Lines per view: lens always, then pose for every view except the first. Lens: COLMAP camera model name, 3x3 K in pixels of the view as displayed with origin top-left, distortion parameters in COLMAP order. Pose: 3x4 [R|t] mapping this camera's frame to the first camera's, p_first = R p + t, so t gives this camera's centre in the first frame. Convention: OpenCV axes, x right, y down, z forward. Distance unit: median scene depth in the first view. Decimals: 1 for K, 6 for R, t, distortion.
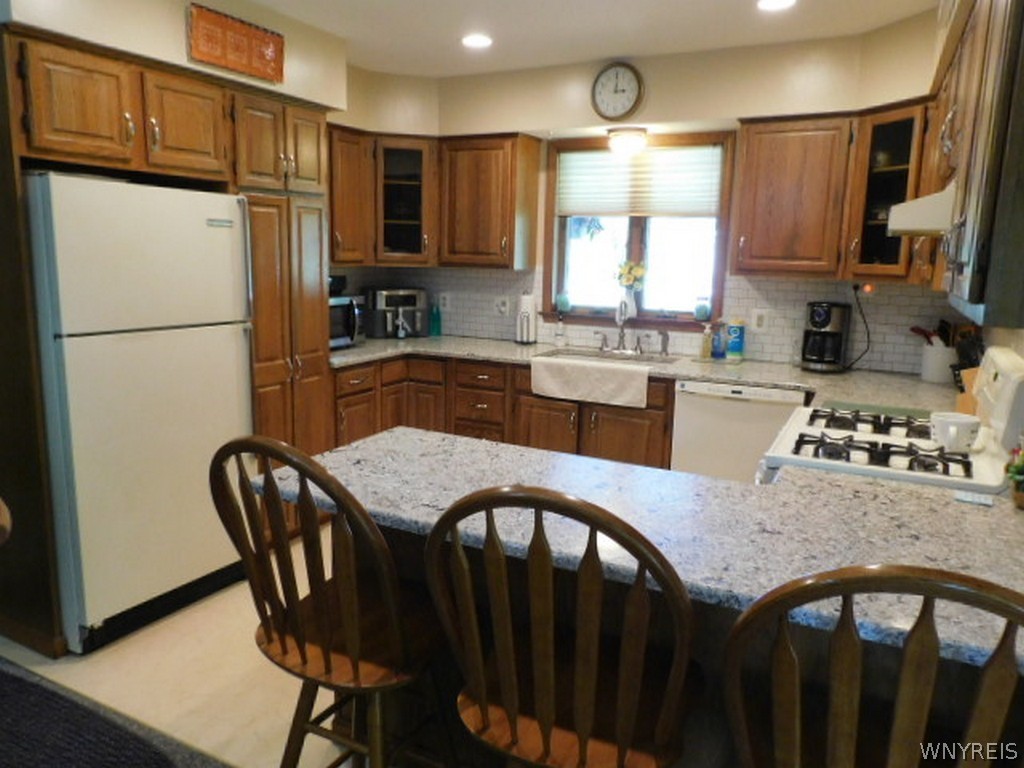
lens RADIAL K [[740.6, 0, 516.2], [0, 740.6, 386.2], [0, 0, 1]] dist [0.034025, -0.002758]
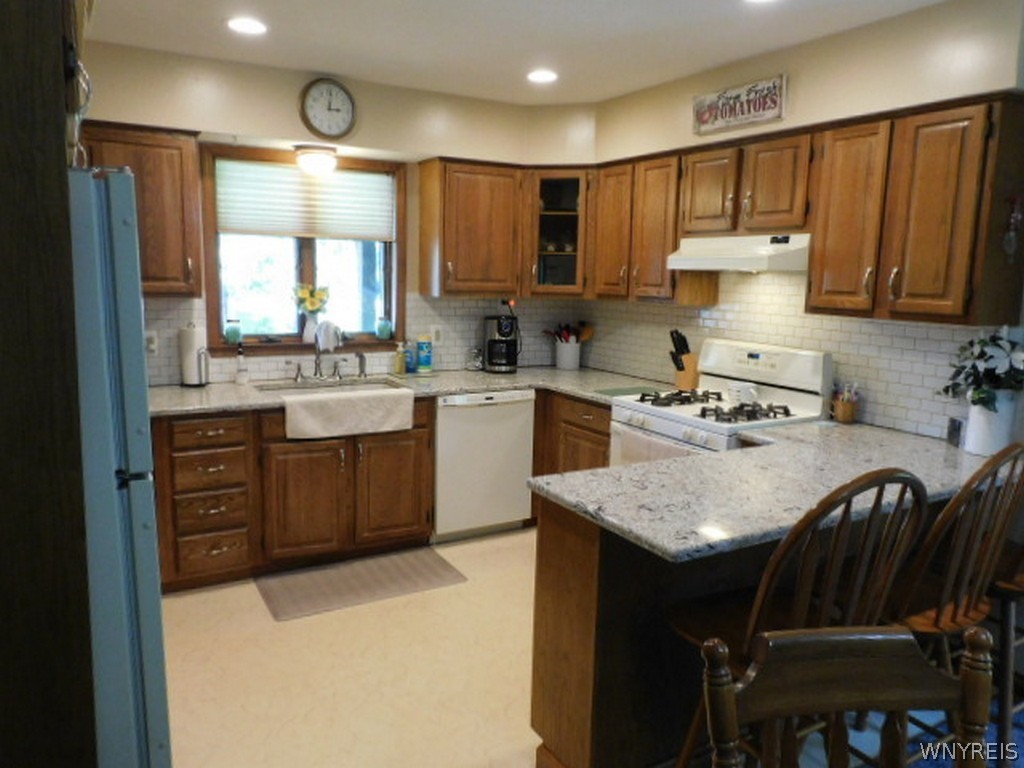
lens RADIAL K [[740.6, 0, 516.2], [0, 740.6, 386.2], [0, 0, 1]] dist [0.034025, -0.002758]
pose [[0.549547, -0.140690, 0.823531, -0.563200], [0.143345, 0.986980, 0.072959, -0.079784], [-0.823074, 0.077955, 0.562559, 0.289648]]
